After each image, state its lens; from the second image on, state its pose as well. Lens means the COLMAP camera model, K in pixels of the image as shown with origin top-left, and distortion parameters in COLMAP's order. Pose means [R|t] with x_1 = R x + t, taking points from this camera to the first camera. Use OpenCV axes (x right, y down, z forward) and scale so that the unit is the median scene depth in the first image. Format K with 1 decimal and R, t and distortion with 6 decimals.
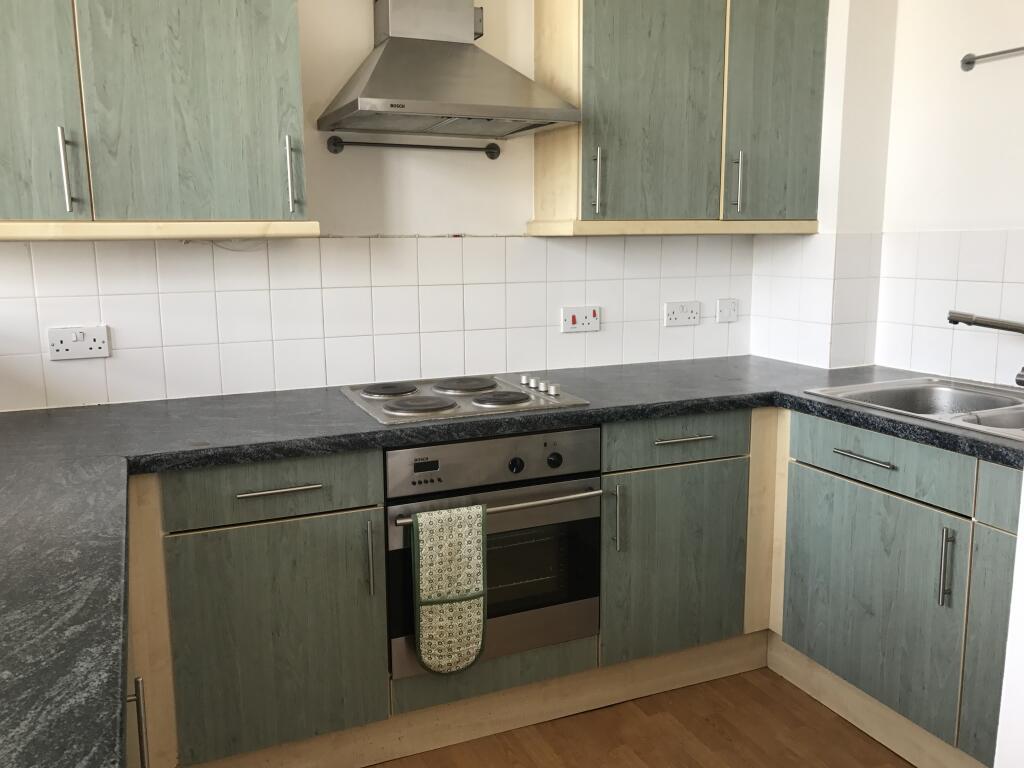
lens RADIAL K [[858.4, 0, 511.6], [0, 858.4, 380.5], [0, 0, 1]] dist [-0.013001, -0.003021]
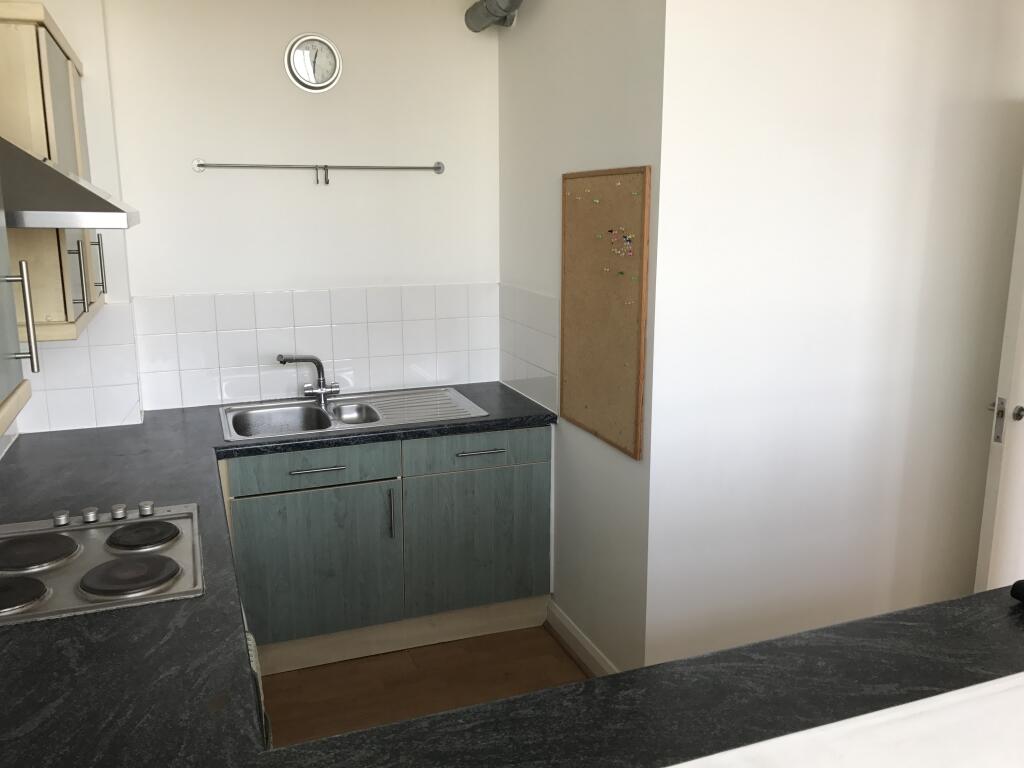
lens RADIAL K [[858.4, 0, 512.1], [0, 858.4, 383.8], [0, 0, 1]] dist [-0.013001, -0.003021]
pose [[0.032974, -0.200395, 0.979160, -0.908757], [0.168073, 0.966853, 0.192216, -0.257601], [-0.985223, 0.158232, 0.065561, 0.592562]]
